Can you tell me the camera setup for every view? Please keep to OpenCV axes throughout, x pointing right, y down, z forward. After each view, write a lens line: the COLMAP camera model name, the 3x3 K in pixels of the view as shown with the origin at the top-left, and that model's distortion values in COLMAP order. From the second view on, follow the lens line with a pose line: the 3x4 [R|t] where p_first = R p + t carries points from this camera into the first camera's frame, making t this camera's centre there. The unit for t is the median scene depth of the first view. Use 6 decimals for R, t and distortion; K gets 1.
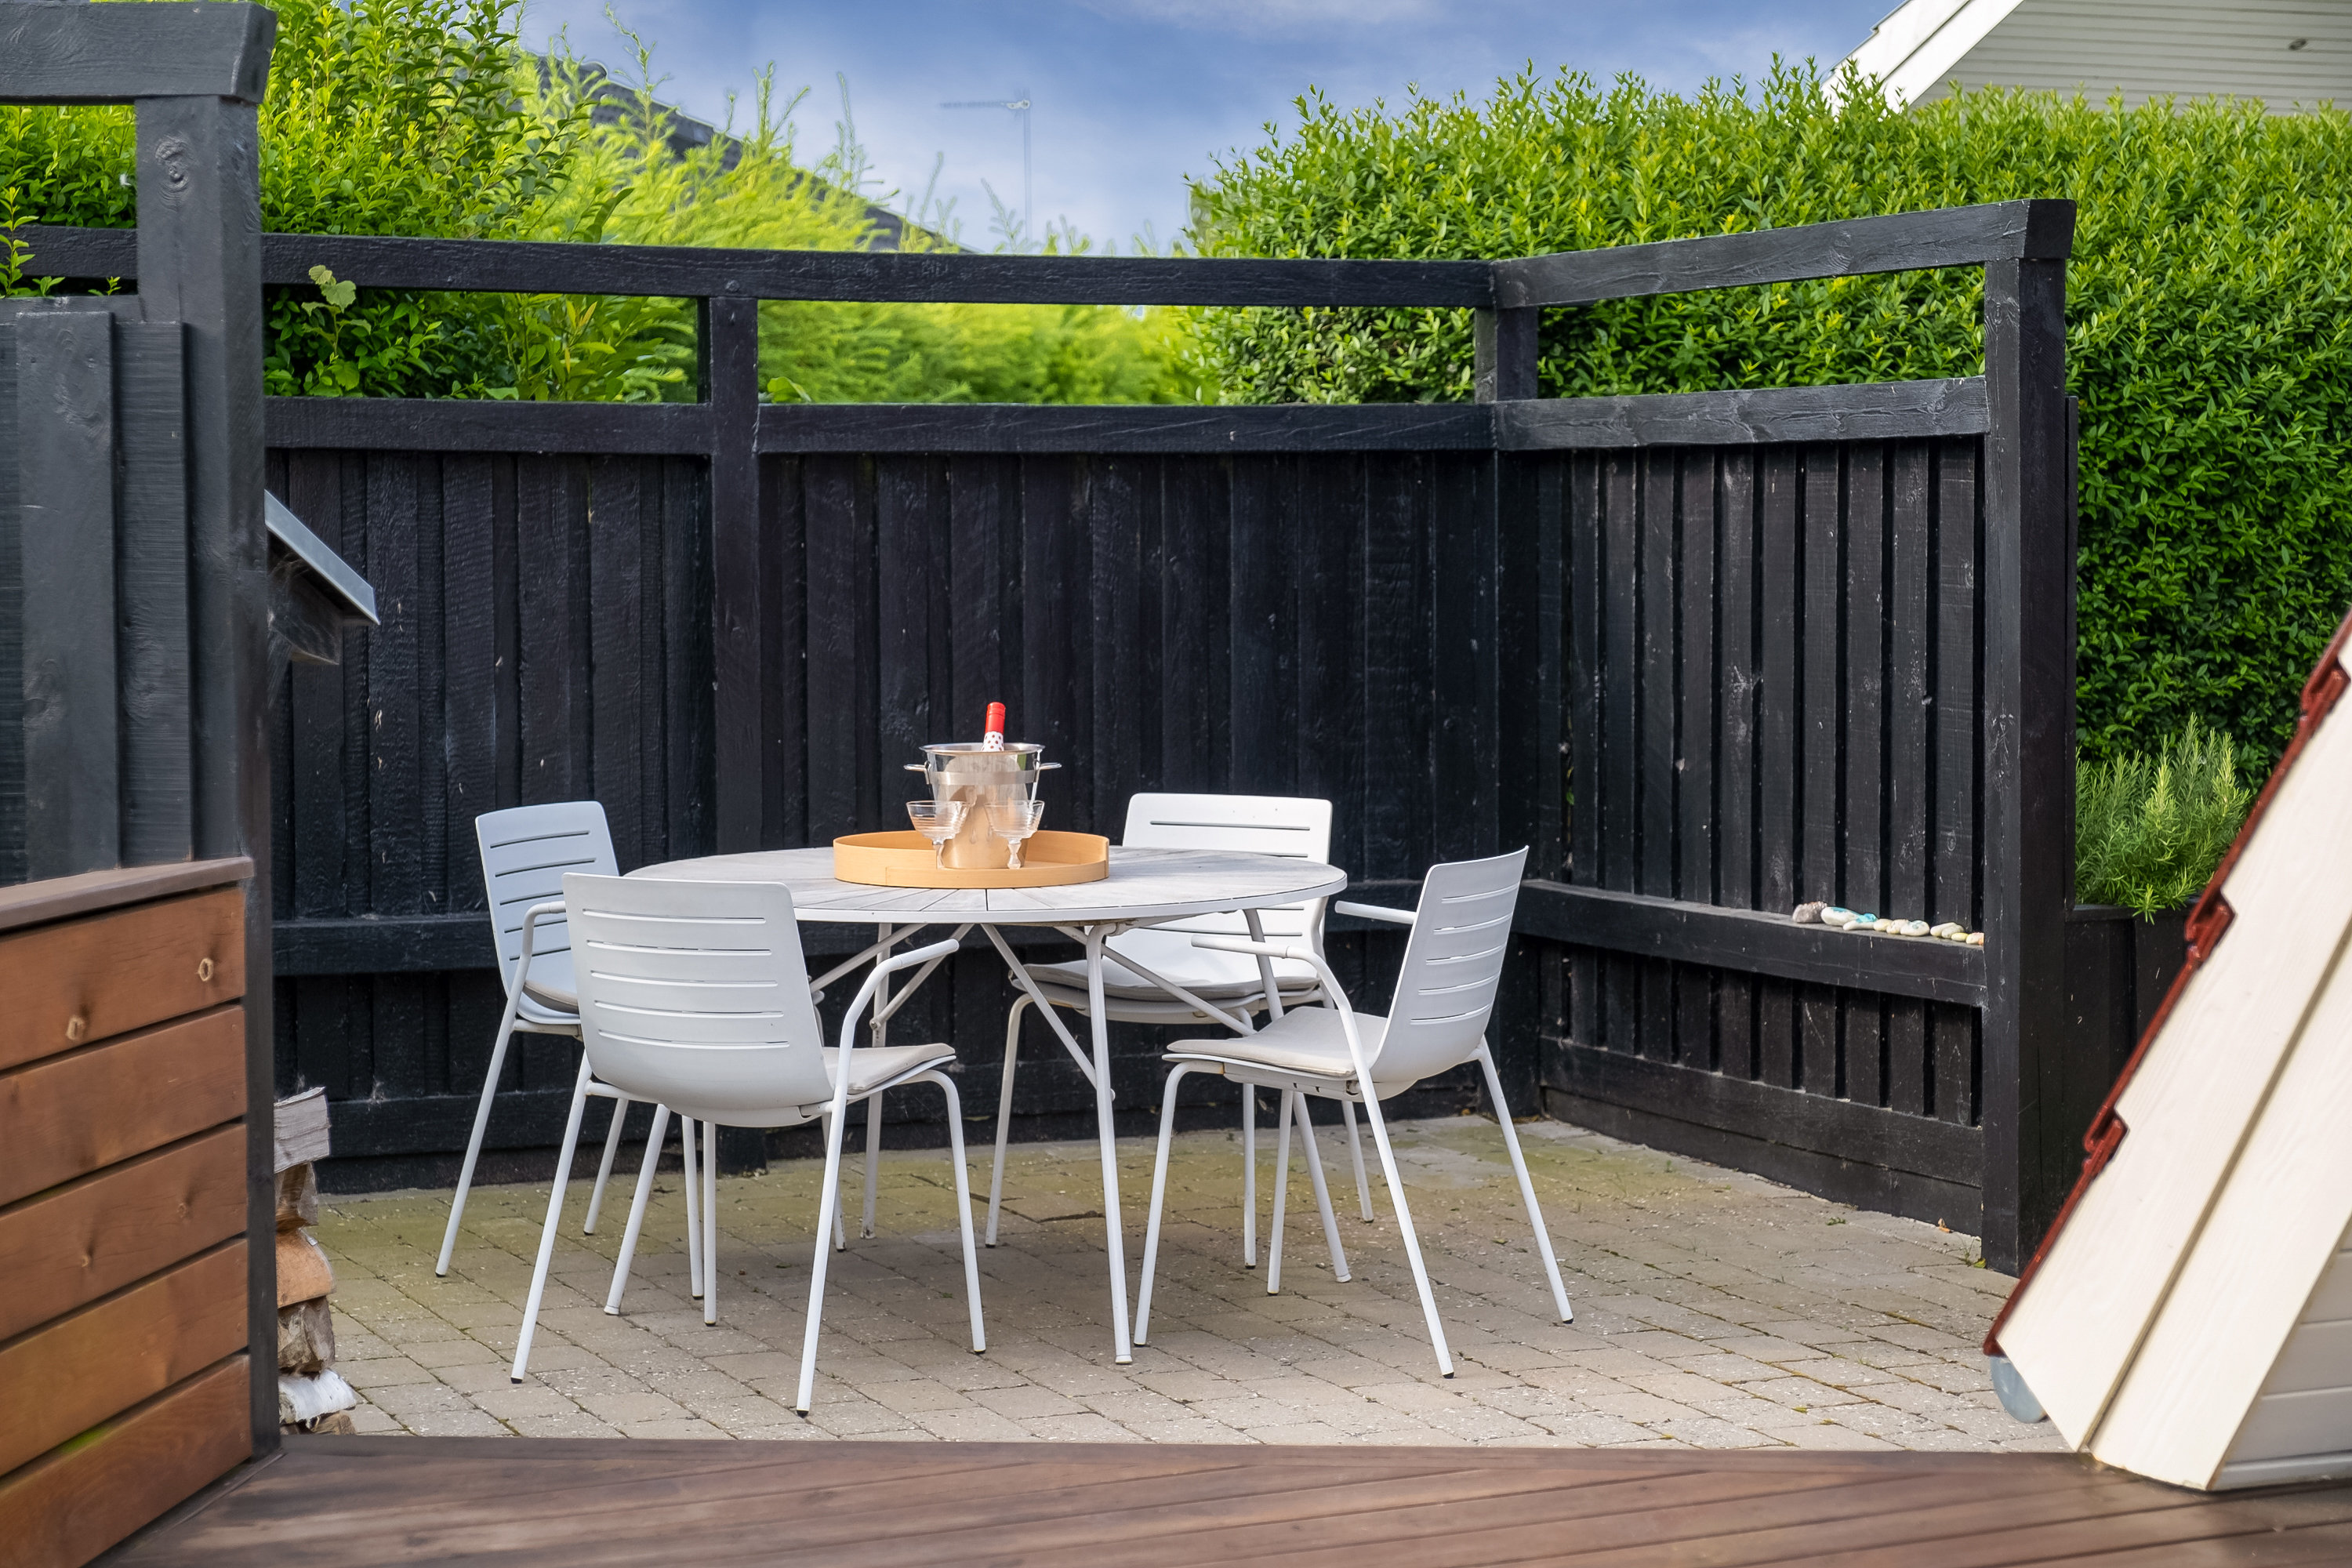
lens RADIAL K [[4609.3, 0, 1176.7], [0, 4609.3, 787.5], [0, 0, 1]] dist [0.377823, 0.000000]
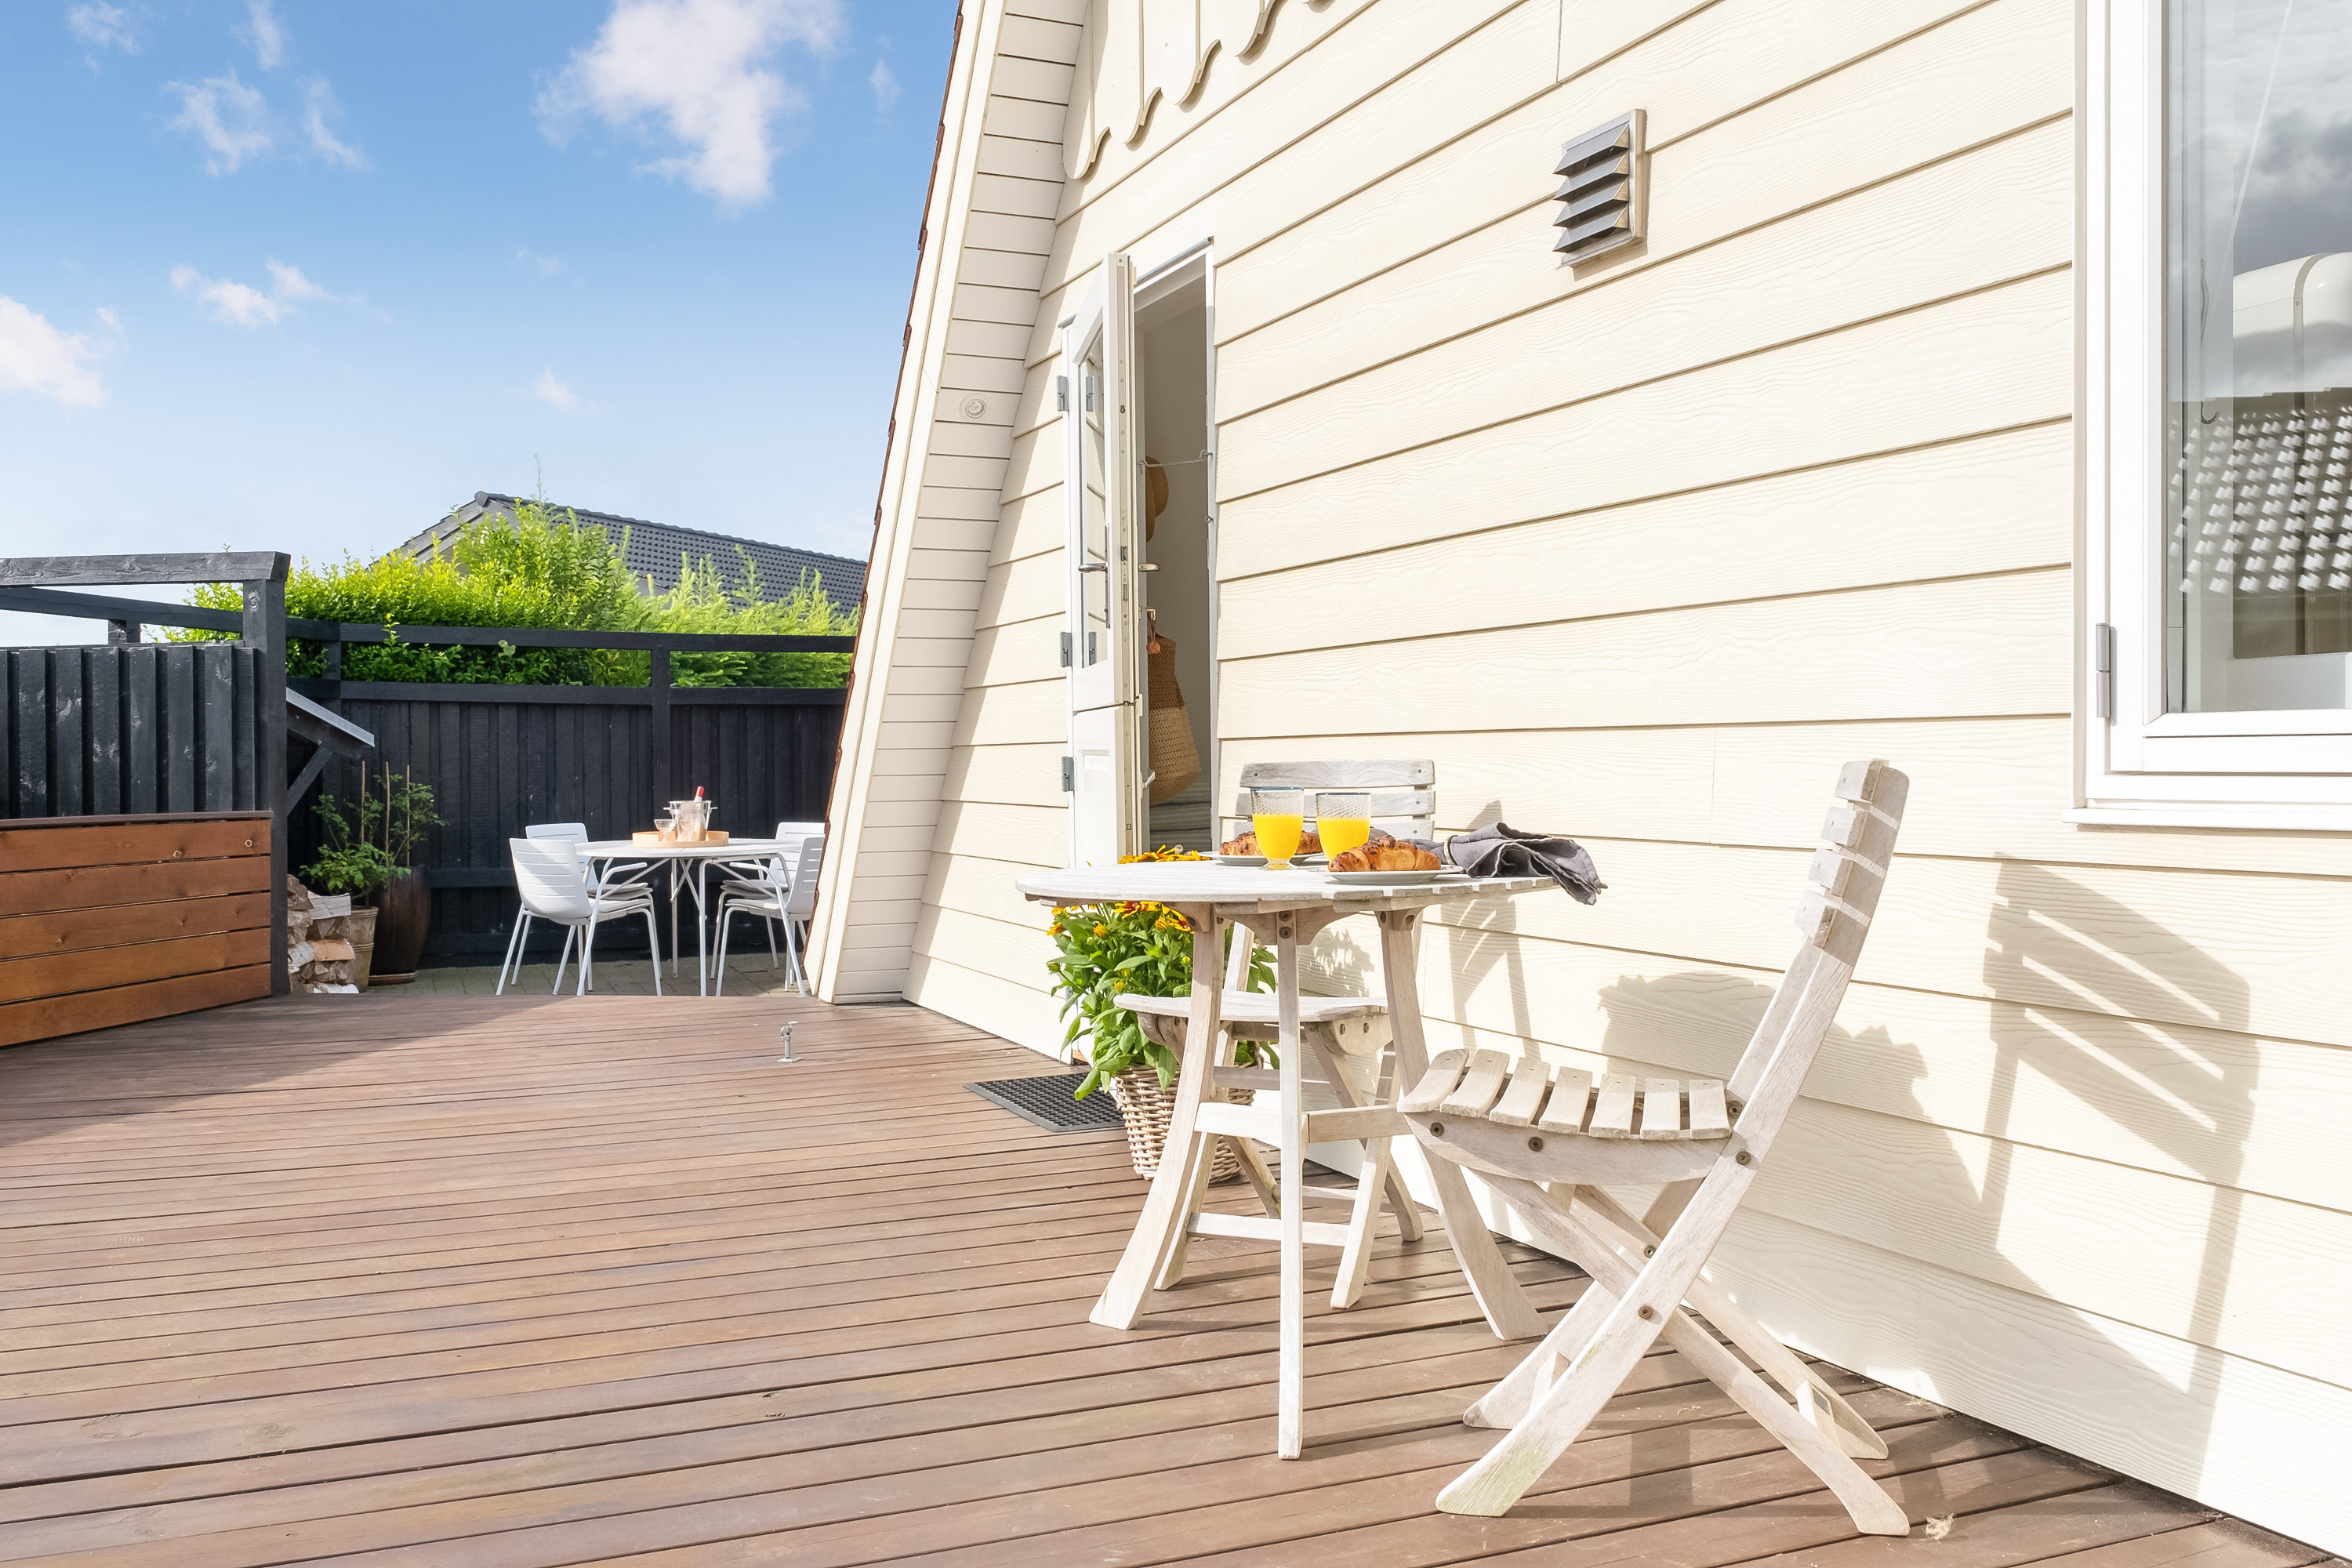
lens RADIAL K [[2015.5, 0, 1176.1], [0, 2015.5, 778.1], [0, 0, 1]] dist [-0.001965, -0.003768]
pose [[0.997859, 0.002193, -0.065365, 0.332063], [-0.005641, 0.998599, -0.052615, 0.039811], [0.065158, 0.052871, 0.996473, -0.226880]]
